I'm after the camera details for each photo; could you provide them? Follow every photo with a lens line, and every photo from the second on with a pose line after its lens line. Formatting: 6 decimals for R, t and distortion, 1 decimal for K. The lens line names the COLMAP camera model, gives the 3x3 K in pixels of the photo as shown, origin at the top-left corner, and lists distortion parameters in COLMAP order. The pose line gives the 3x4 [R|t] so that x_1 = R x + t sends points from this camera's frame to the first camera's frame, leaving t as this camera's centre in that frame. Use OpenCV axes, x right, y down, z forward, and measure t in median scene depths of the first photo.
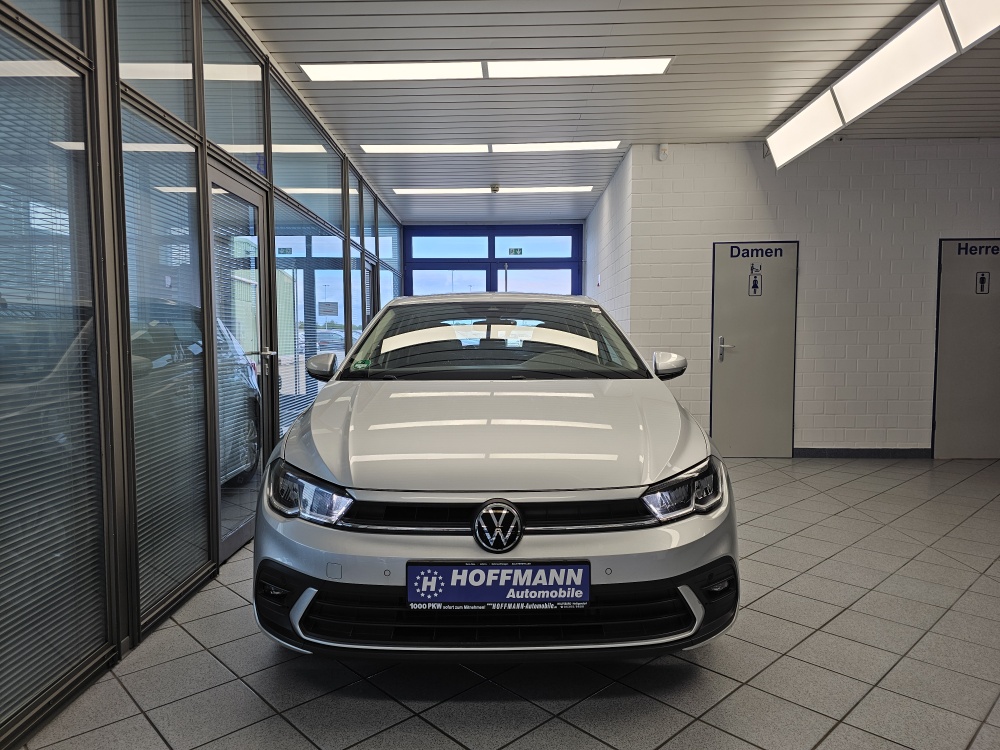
lens RADIAL K [[678.3, 0, 486.9], [0, 678.3, 431.2], [0, 0, 1]] dist [0.065700, -0.065036]
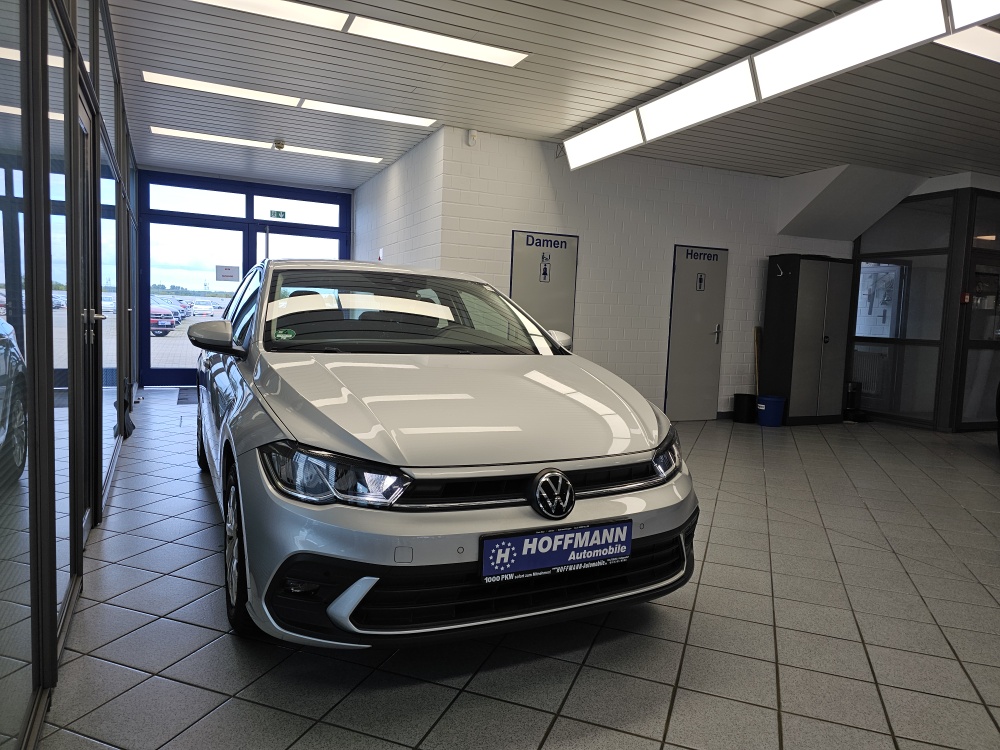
lens RADIAL K [[678.3, 0, 505.0], [0, 678.3, 423.4], [0, 0, 1]] dist [0.065700, -0.065036]
pose [[0.893842, -0.031314, 0.447288, -0.465251], [0.020115, 0.999354, 0.029768, -0.001911], [-0.447931, -0.017611, 0.893895, 0.088067]]
